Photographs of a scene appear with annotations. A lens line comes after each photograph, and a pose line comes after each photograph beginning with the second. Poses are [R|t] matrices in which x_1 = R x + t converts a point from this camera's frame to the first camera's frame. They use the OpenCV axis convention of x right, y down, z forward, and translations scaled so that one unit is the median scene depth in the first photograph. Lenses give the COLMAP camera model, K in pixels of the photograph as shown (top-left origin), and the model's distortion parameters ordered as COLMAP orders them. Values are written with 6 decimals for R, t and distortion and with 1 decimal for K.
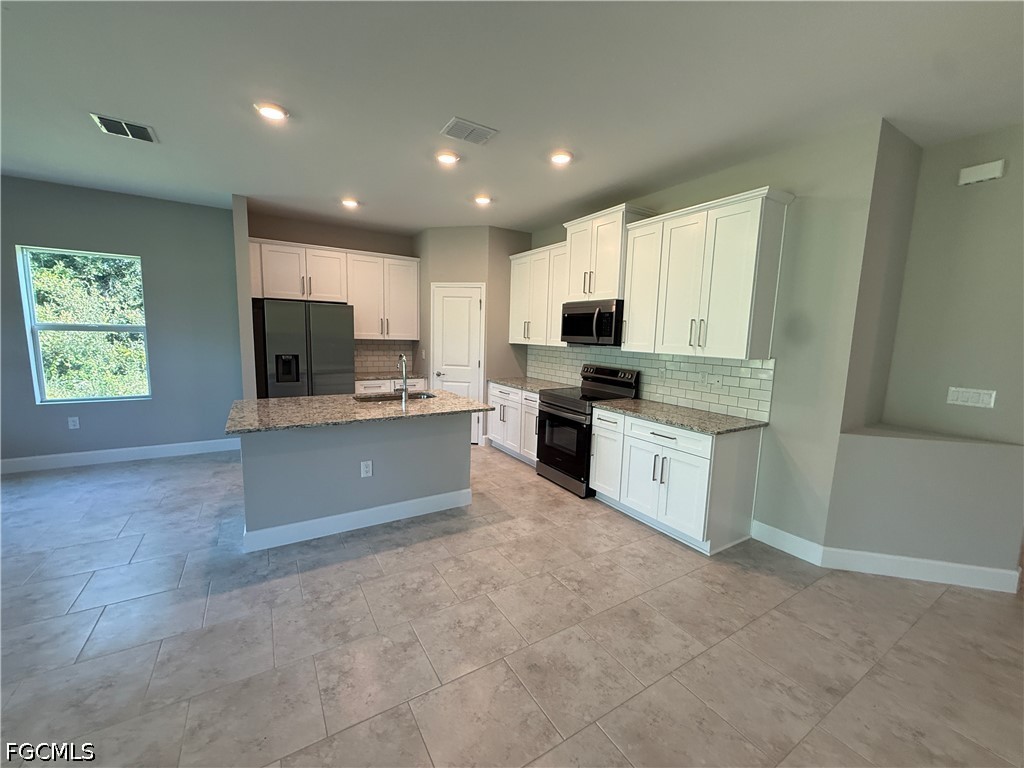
lens RADIAL K [[409.4, 0, 510.9], [0, 409.4, 383.4], [0, 0, 1]] dist [-0.001481, 0.001098]
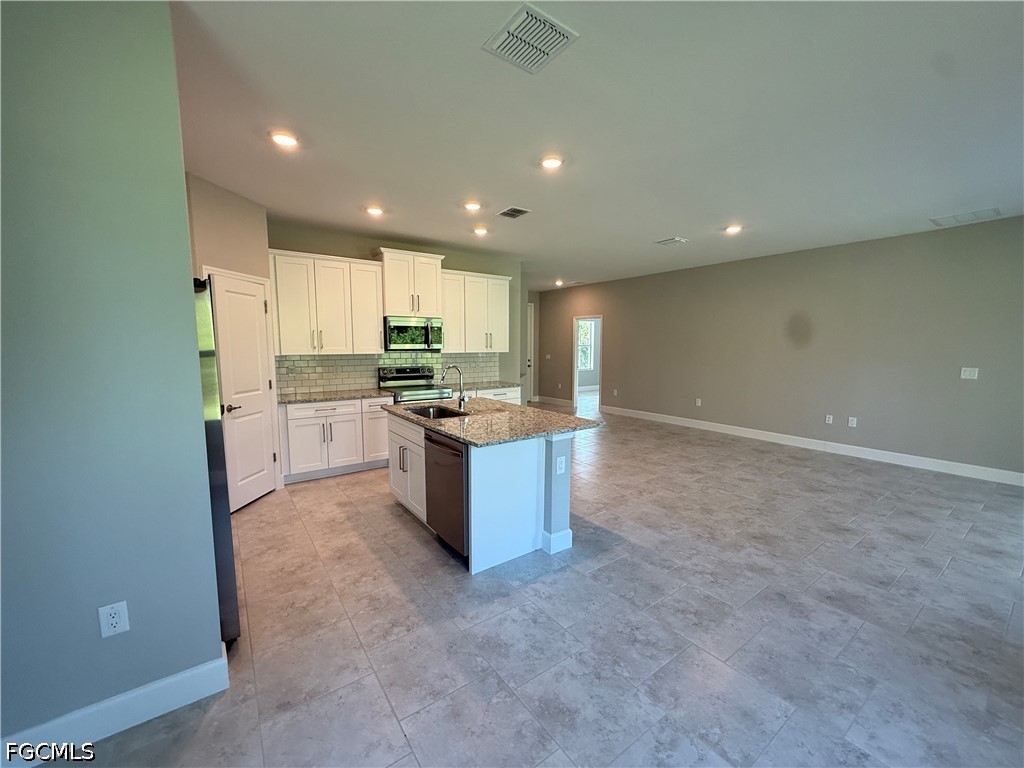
lens RADIAL K [[409.4, 0, 510.3], [0, 409.4, 382.1], [0, 0, 1]] dist [-0.001481, 0.001098]
pose [[-0.070735, -0.119959, 0.990256, -1.413945], [0.121866, 0.984266, 0.127939, -0.155566], [-0.990023, 0.129728, -0.055004, 0.980885]]
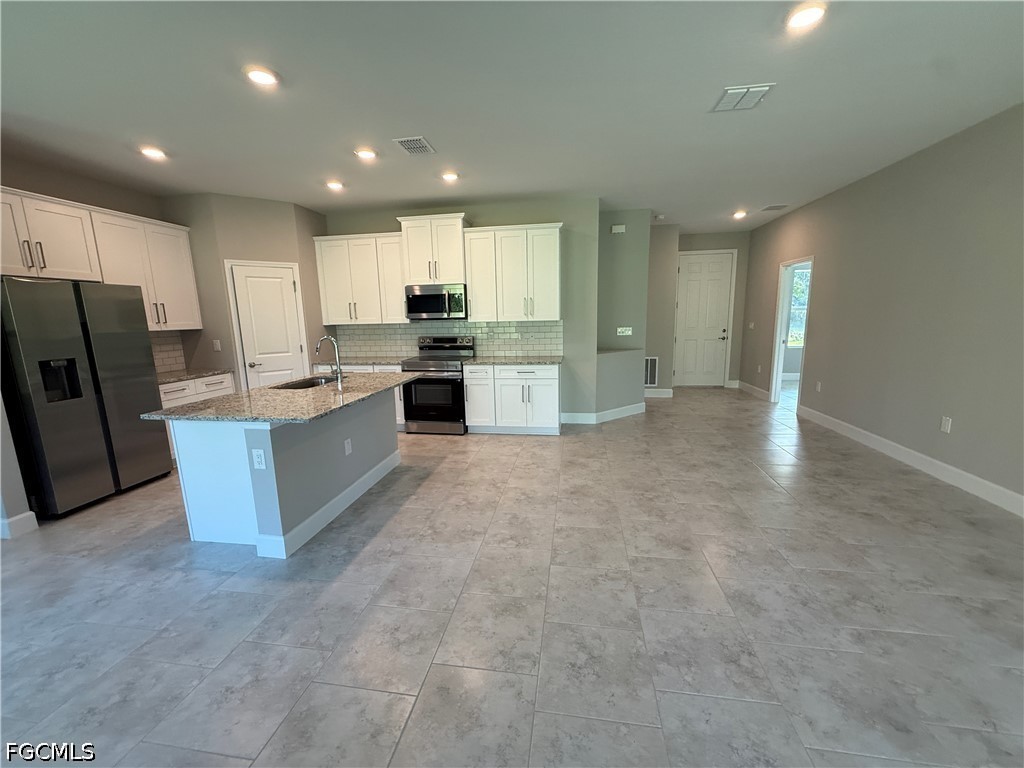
lens RADIAL K [[409.4, 0, 510.3], [0, 409.4, 383.2], [0, 0, 1]] dist [-0.001481, 0.001098]
pose [[0.652390, -0.167355, 0.739175, -0.787927], [0.132916, 0.985464, 0.105806, -0.005508], [-0.746137, 0.029221, 0.665151, -0.005169]]
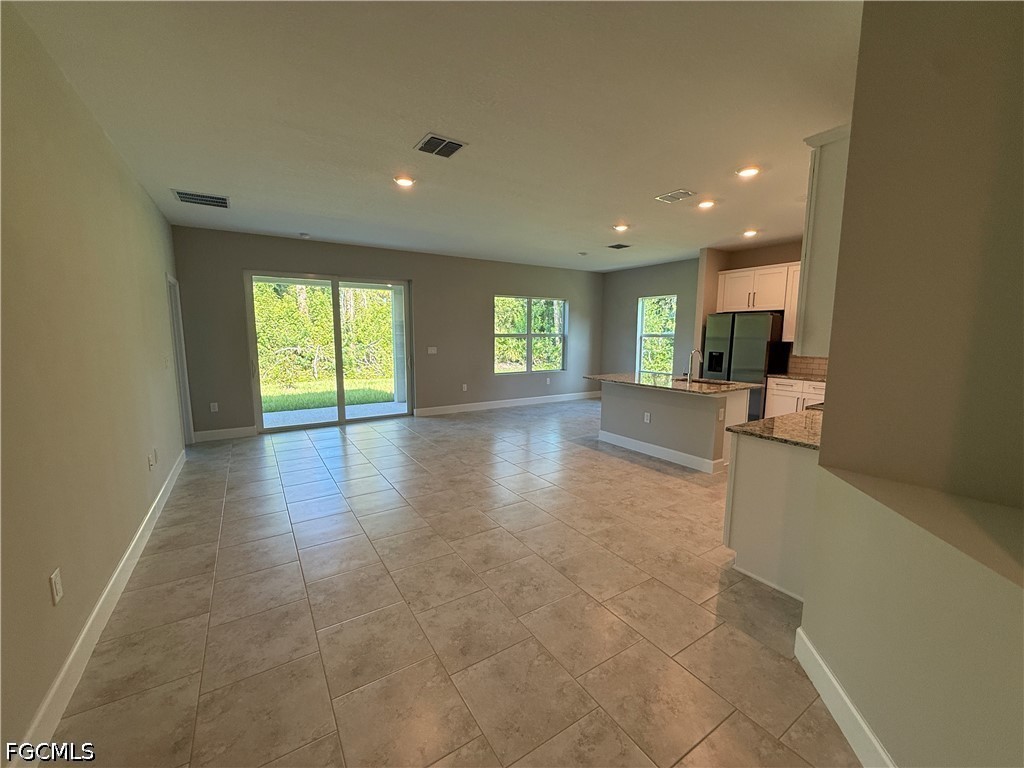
lens RADIAL K [[409.4, 0, 507.0], [0, 409.4, 383.1], [0, 0, 1]] dist [-0.001481, 0.001098]
pose [[0.011930, 0.096798, -0.995233, 1.186381], [-0.127707, 0.987300, 0.094495, -0.008162], [0.991740, 0.125971, 0.024140, 0.372841]]
